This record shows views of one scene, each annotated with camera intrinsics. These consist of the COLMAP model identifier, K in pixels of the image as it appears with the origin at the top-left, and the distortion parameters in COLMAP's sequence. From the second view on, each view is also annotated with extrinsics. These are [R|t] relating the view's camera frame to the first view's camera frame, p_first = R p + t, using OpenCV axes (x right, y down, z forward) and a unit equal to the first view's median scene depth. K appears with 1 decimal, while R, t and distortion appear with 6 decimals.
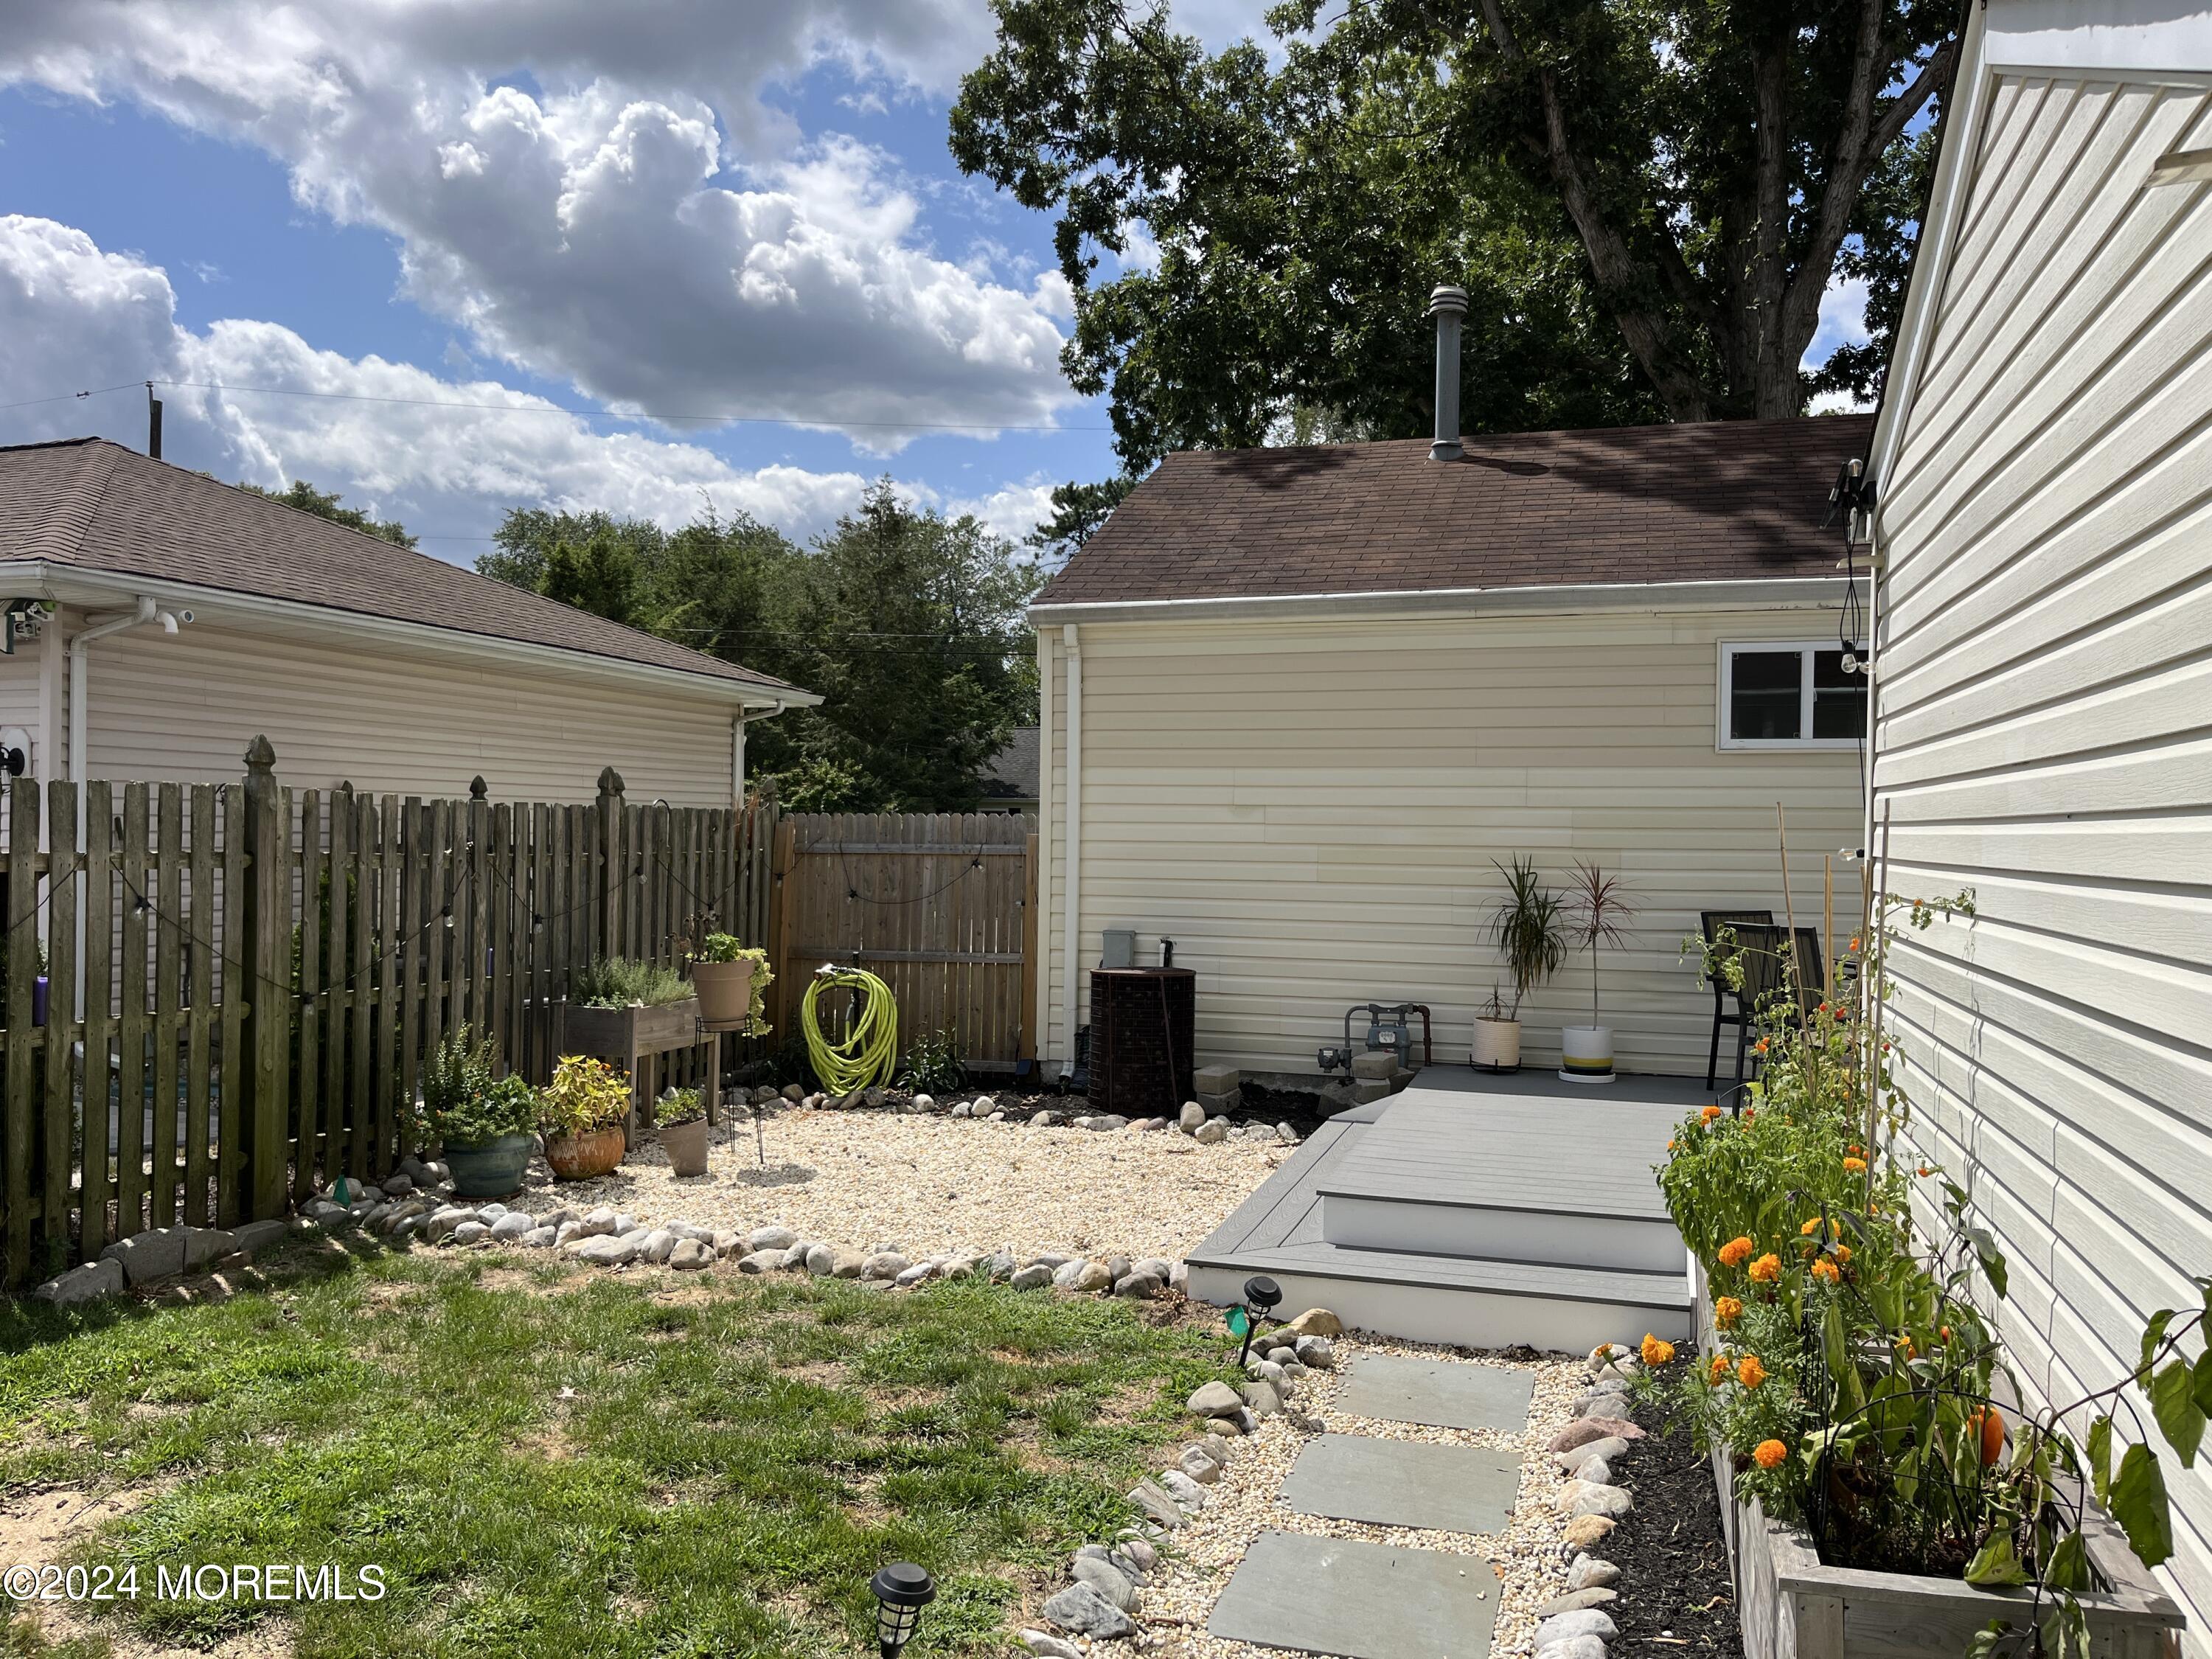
lens RADIAL K [[1688.3, 0, 1103.9], [0, 1688.3, 831.1], [0, 0, 1]] dist [0.034010, -0.037184]
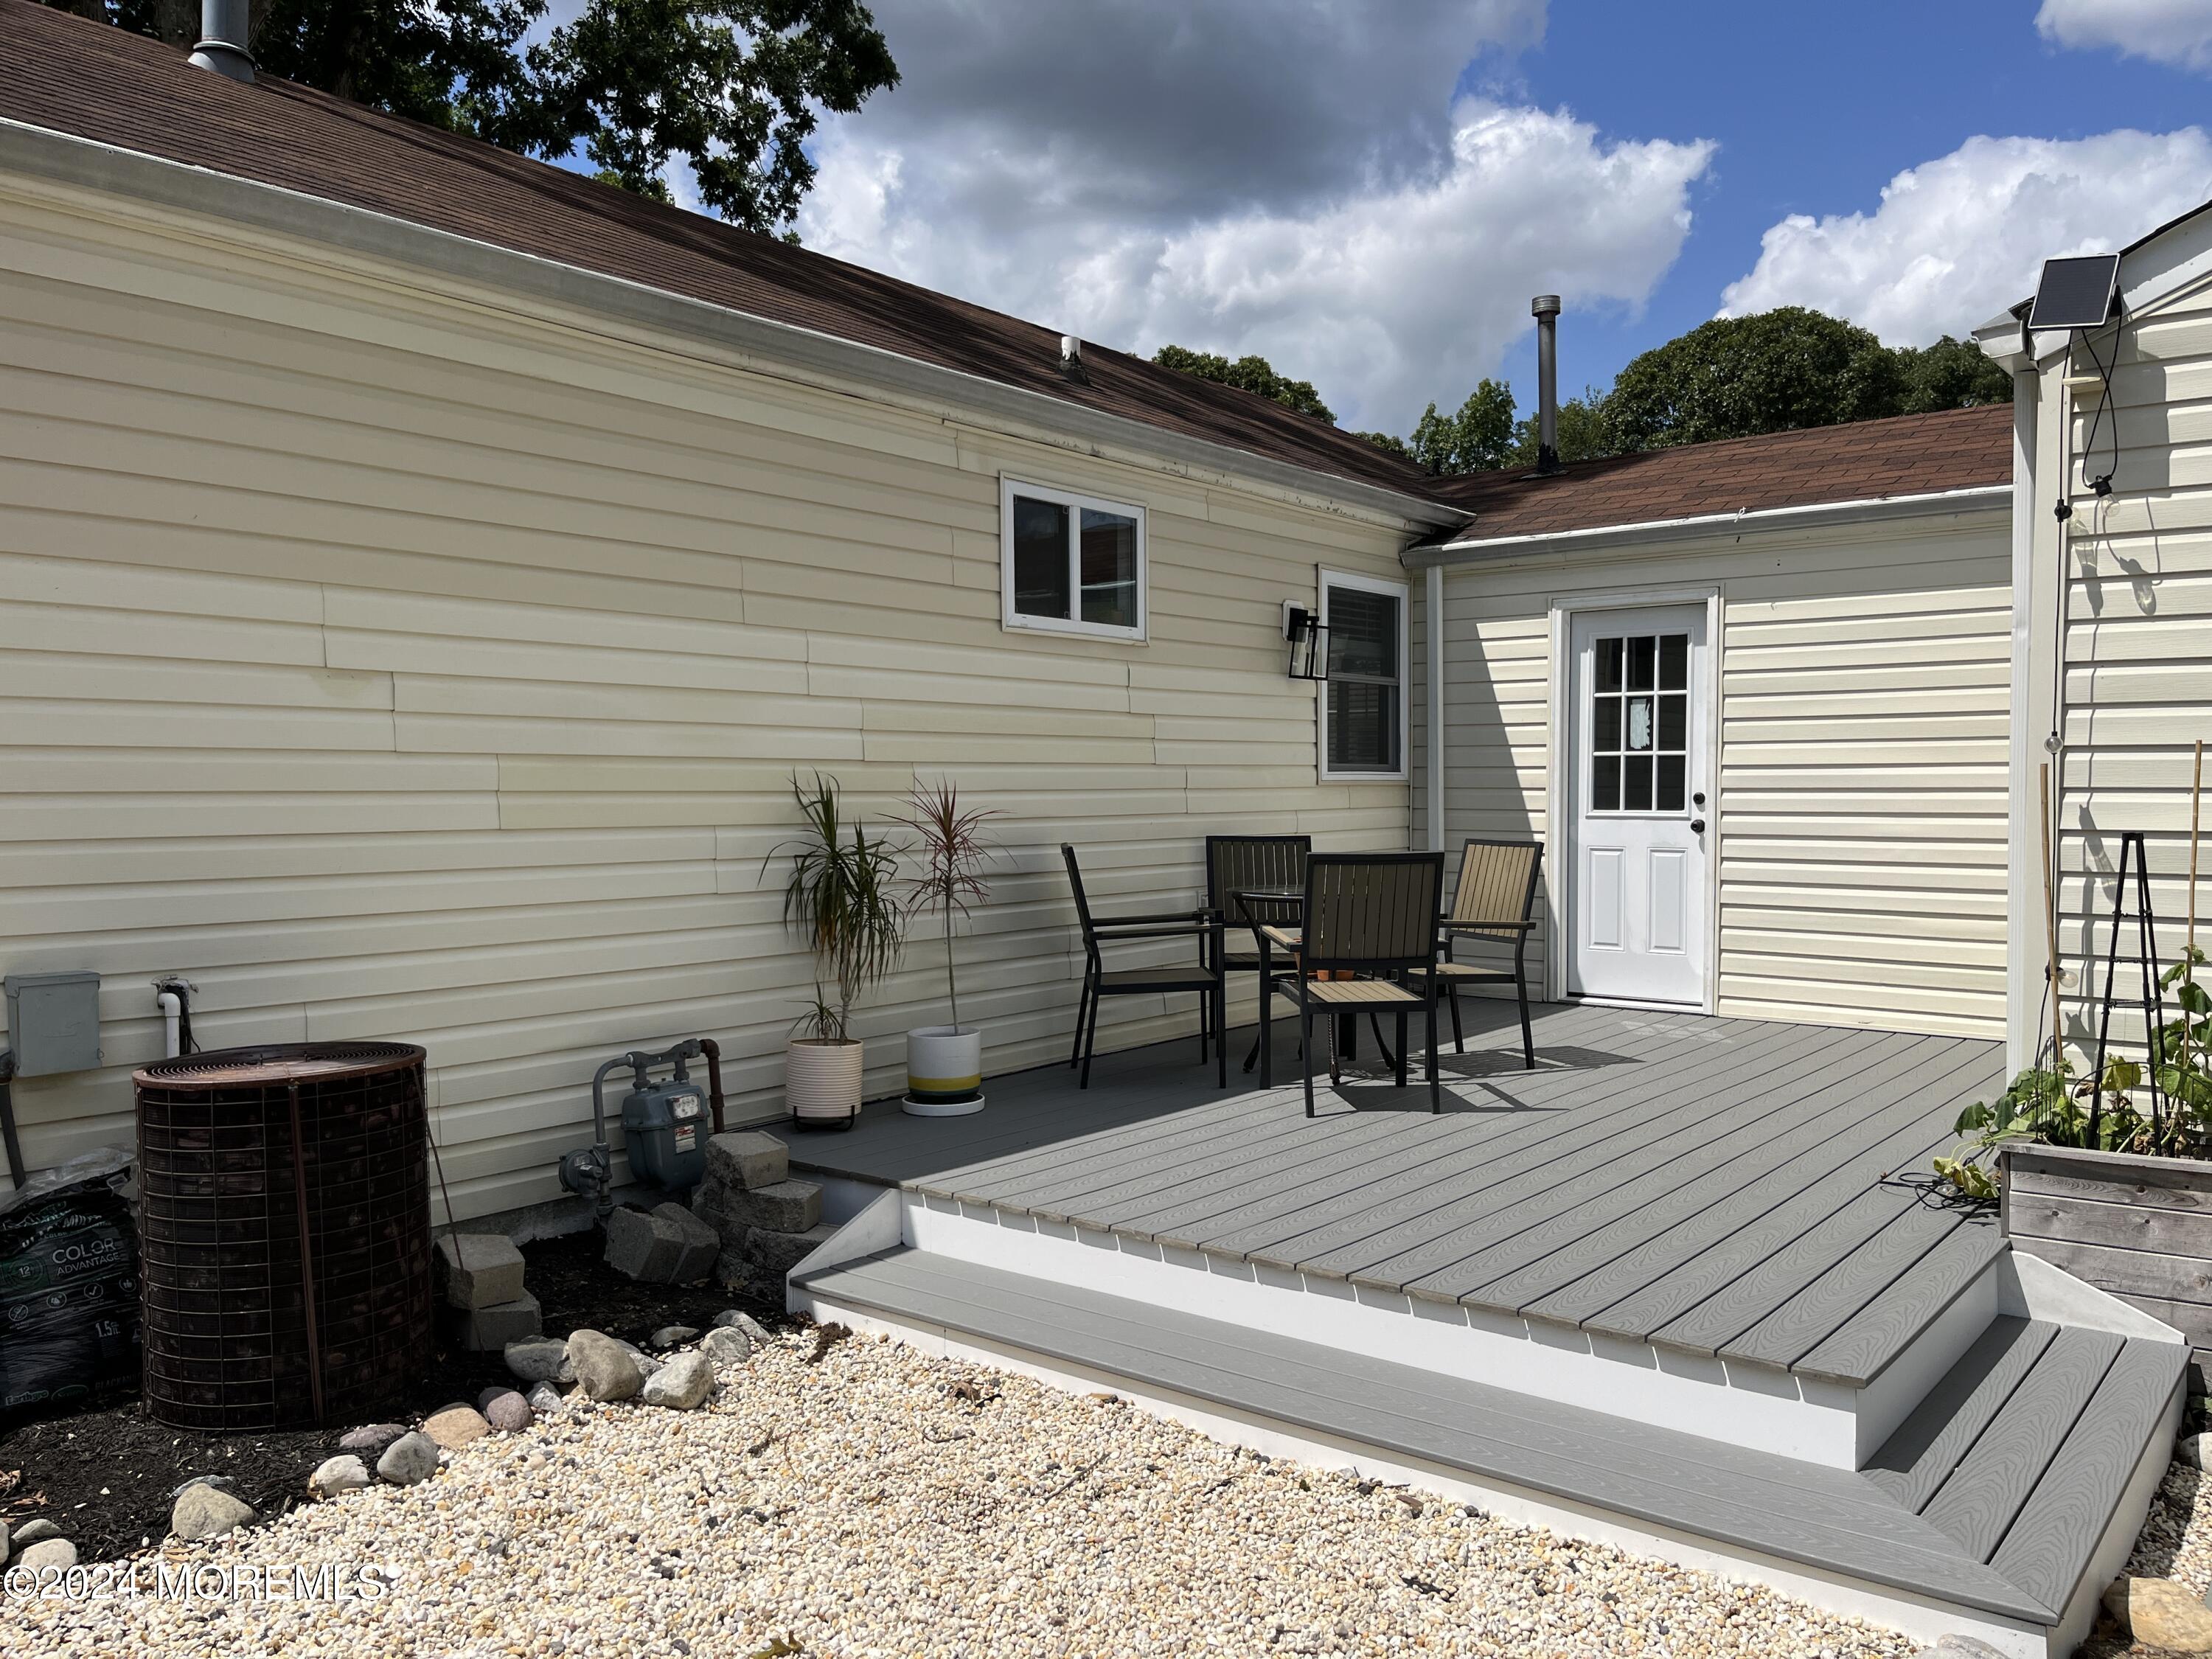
lens RADIAL K [[1688.3, 0, 1121.7], [0, 1688.3, 829.1], [0, 0, 1]] dist [0.034010, -0.037184]
pose [[0.349425, -0.035212, 0.936302, -0.292396], [0.004864, 0.999348, 0.035768, 0.012901], [-0.936952, -0.007944, 0.349369, 0.671899]]
